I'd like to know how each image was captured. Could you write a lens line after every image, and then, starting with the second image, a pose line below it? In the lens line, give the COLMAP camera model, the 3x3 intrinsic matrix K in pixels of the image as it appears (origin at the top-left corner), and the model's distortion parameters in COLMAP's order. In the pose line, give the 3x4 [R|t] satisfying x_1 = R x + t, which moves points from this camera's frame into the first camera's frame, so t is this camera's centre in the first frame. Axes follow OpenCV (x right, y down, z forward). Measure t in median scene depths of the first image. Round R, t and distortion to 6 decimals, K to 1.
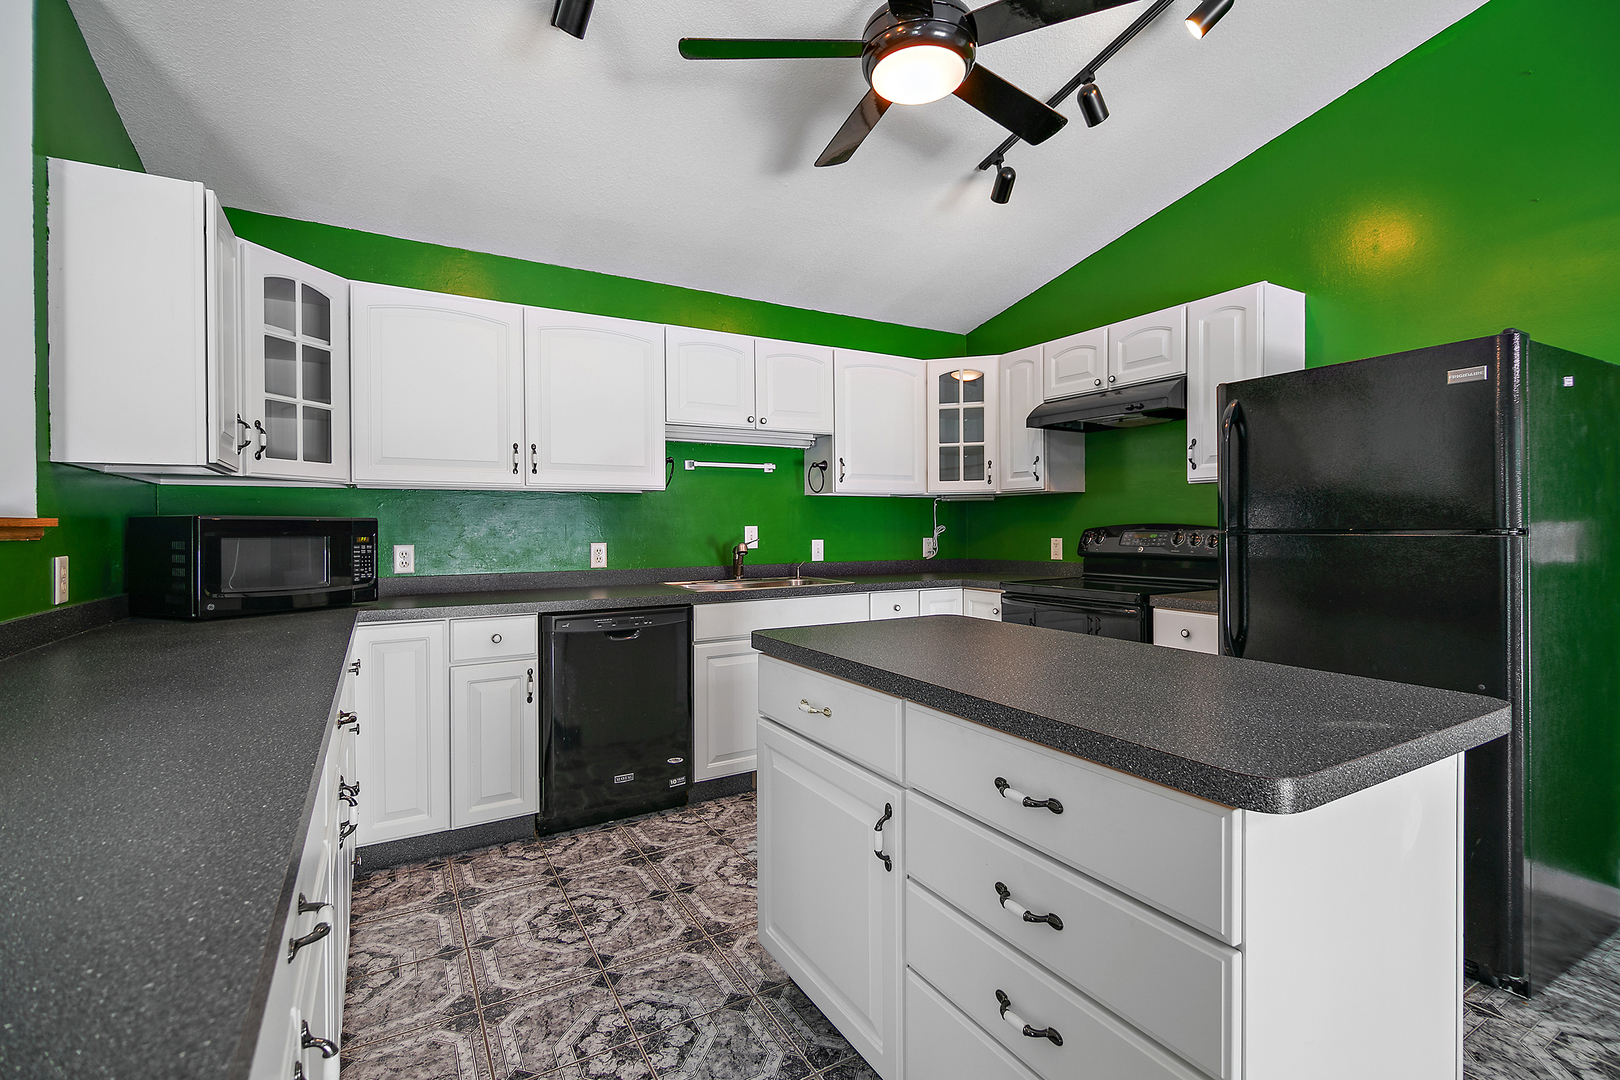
lens RADIAL K [[713.6, 0, 807.4], [0, 713.6, 531.2], [0, 0, 1]] dist [0.001955, 0.001488]
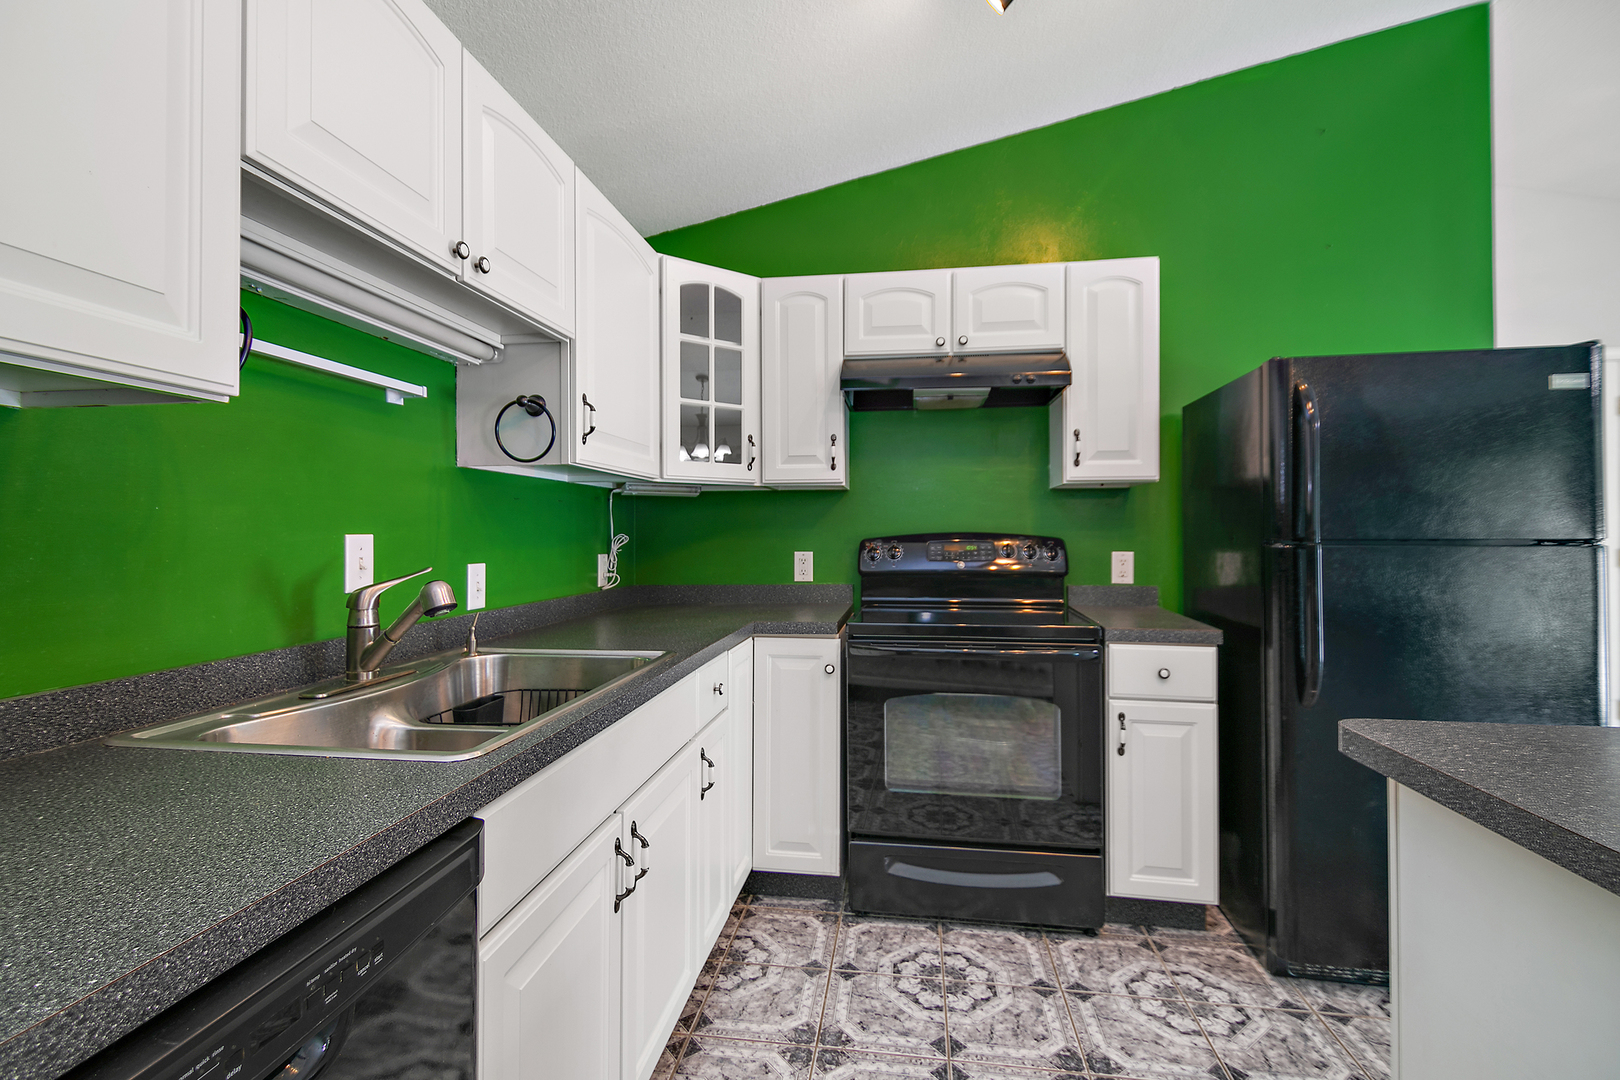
lens RADIAL K [[713.6, 0, 799.6], [0, 713.6, 527.6], [0, 0, 1]] dist [0.001955, 0.001488]
pose [[0.625669, 0.009617, 0.780030, -0.262977], [0.003299, 0.999882, -0.014973, -0.005222], [-0.780082, 0.011942, 0.625563, 0.655490]]
